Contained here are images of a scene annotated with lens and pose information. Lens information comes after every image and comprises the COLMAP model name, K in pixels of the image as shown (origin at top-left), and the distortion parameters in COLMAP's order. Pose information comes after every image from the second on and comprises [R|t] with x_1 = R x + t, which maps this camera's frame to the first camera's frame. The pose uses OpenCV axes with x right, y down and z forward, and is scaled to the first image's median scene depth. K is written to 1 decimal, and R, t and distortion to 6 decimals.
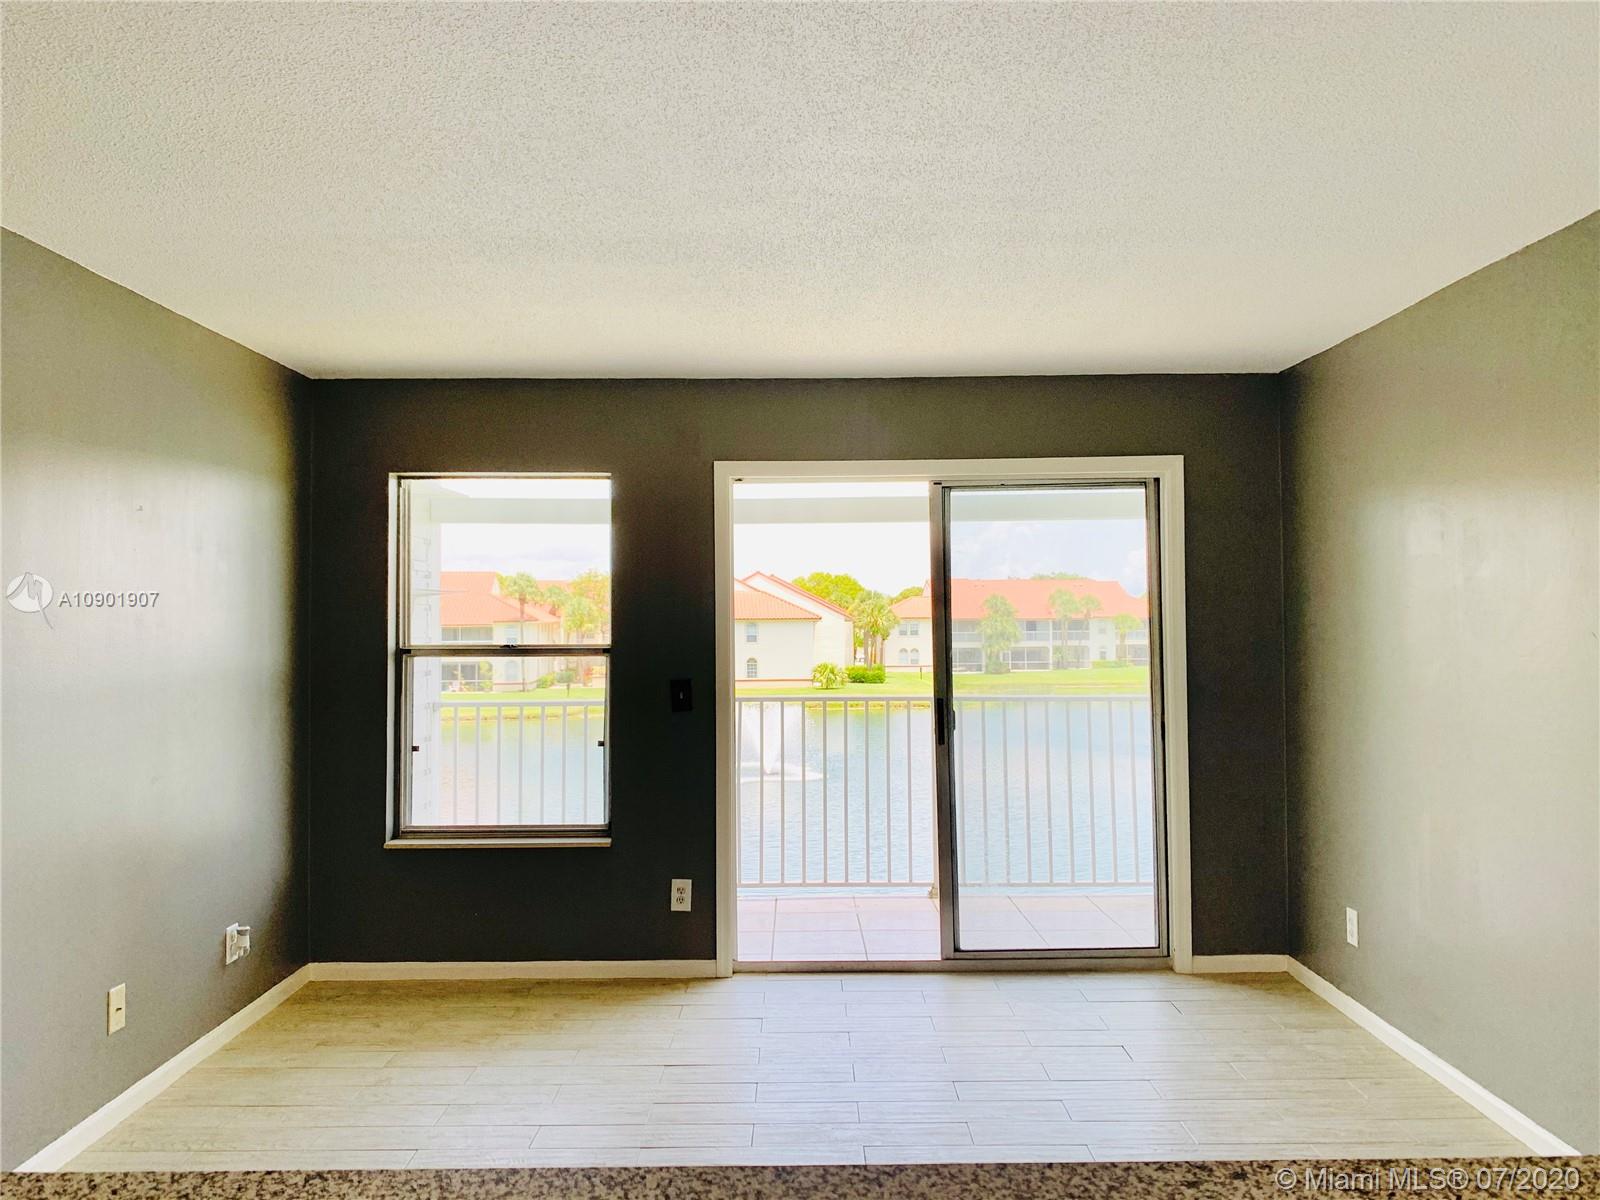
lens RADIAL K [[1245.2, 0, 792.6], [0, 1245.2, 590.7], [0, 0, 1]] dist [0.011108, -0.013739]
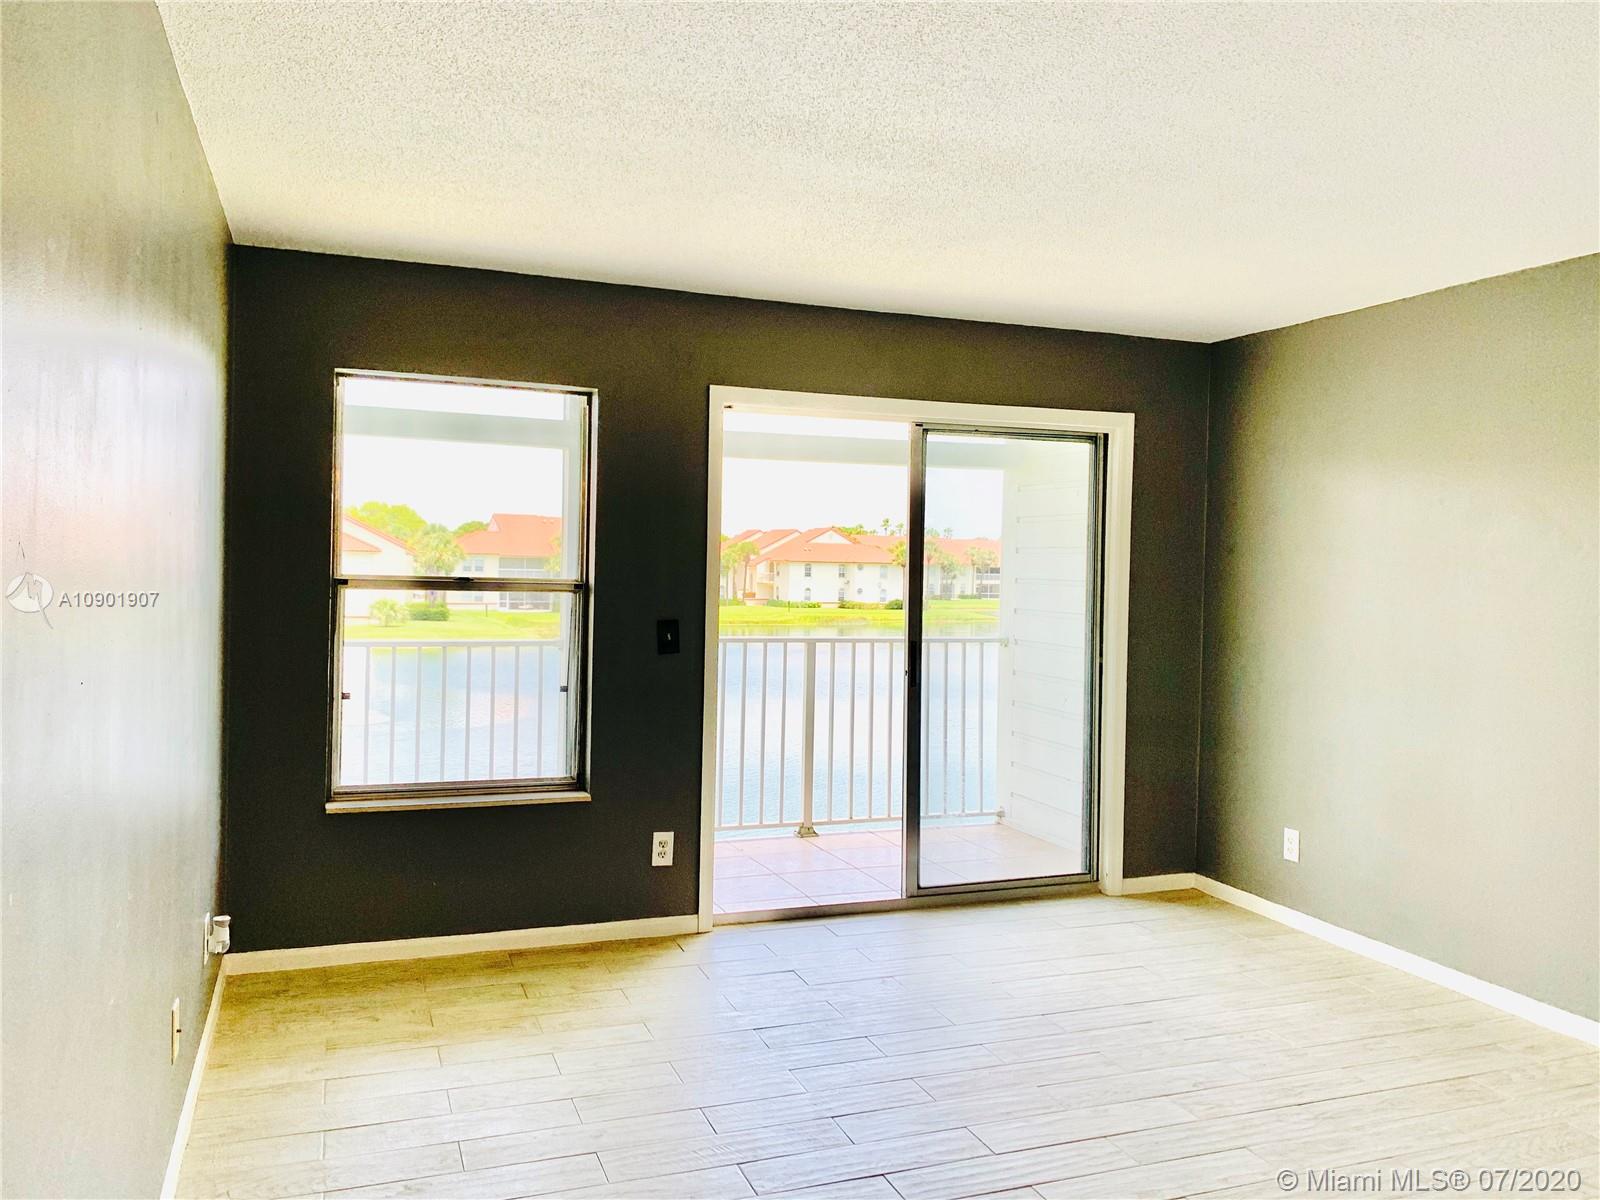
lens RADIAL K [[1245.2, 0, 792.6], [0, 1245.2, 590.7], [0, 0, 1]] dist [0.011108, -0.013739]
pose [[0.935052, 0.018754, 0.354015, -0.331318], [-0.036324, 0.998412, 0.043051, 0.006912], [-0.352645, -0.053114, 0.934248, 0.102331]]
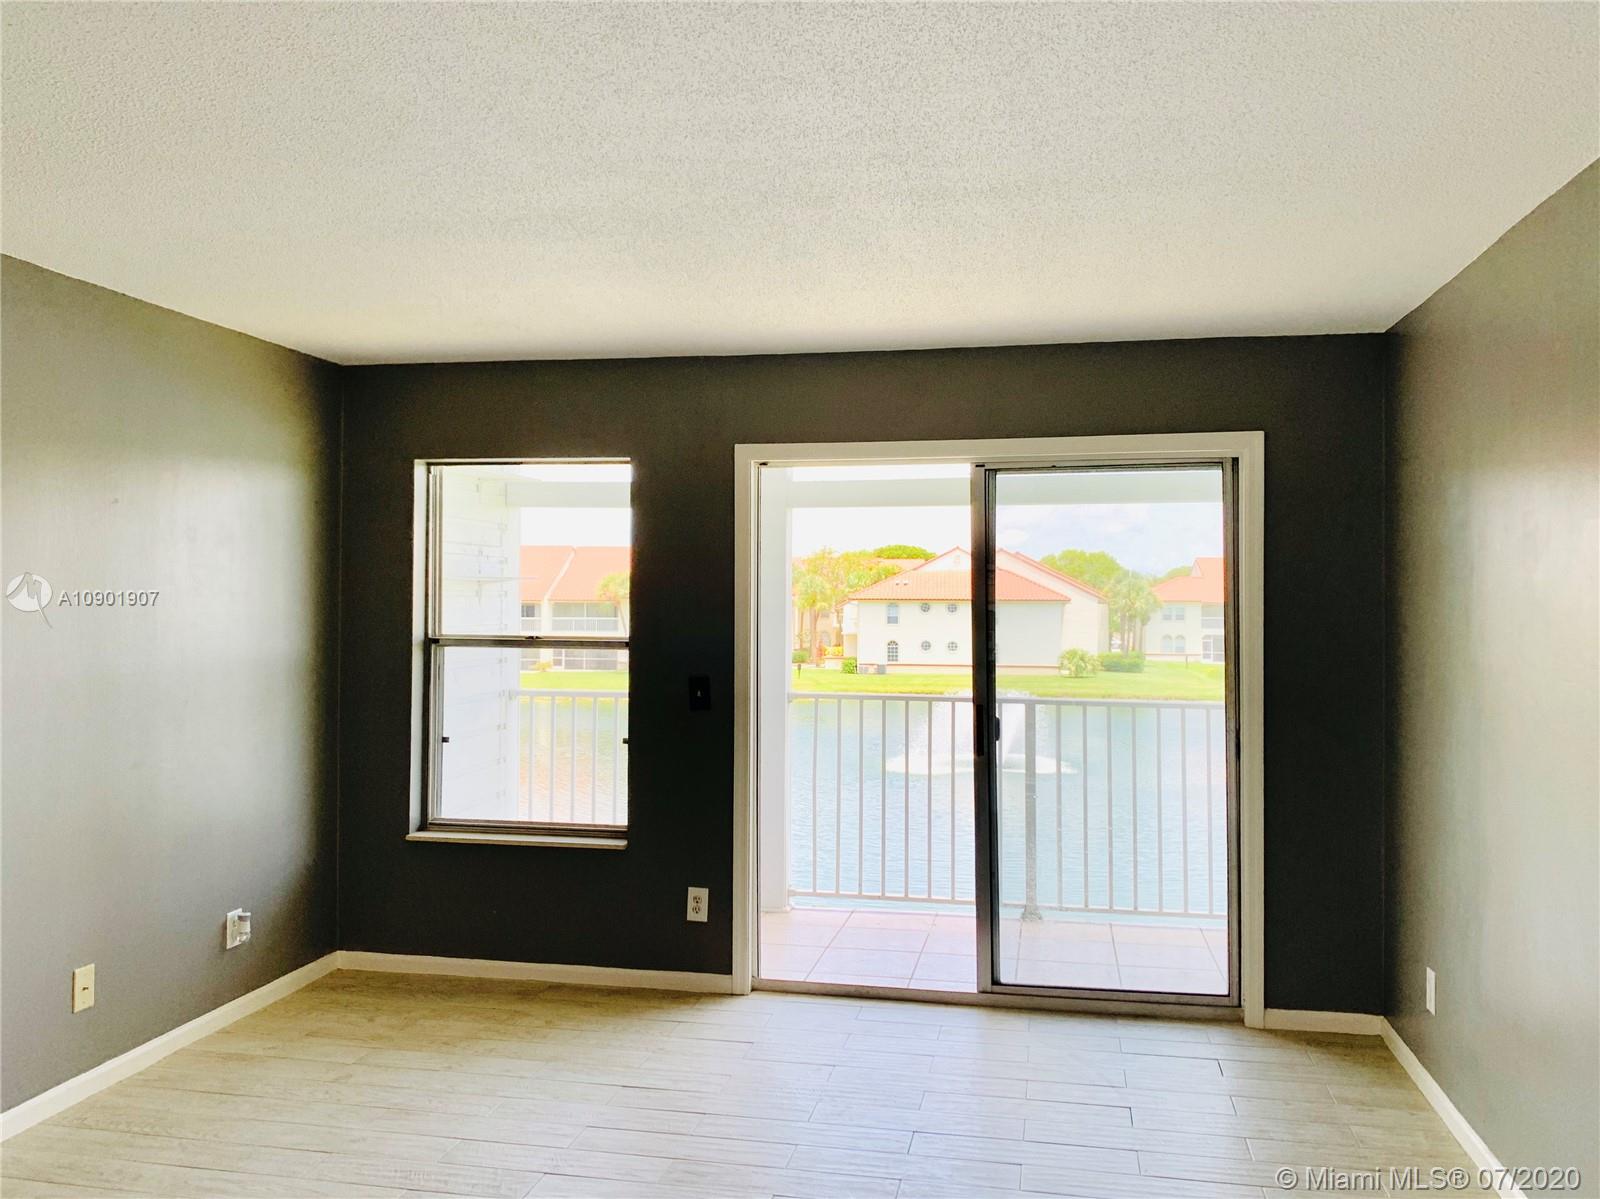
lens RADIAL K [[1321.5, 0, 787.5], [0, 1321.5, 588.2], [0, 0, 1]] dist [0.009521, -0.006098]
pose [[0.979982, 0.010592, -0.198806, 0.173266], [-0.007536, 0.999842, 0.016121, -0.012061], [0.198946, -0.014300, 0.979906, 0.035071]]
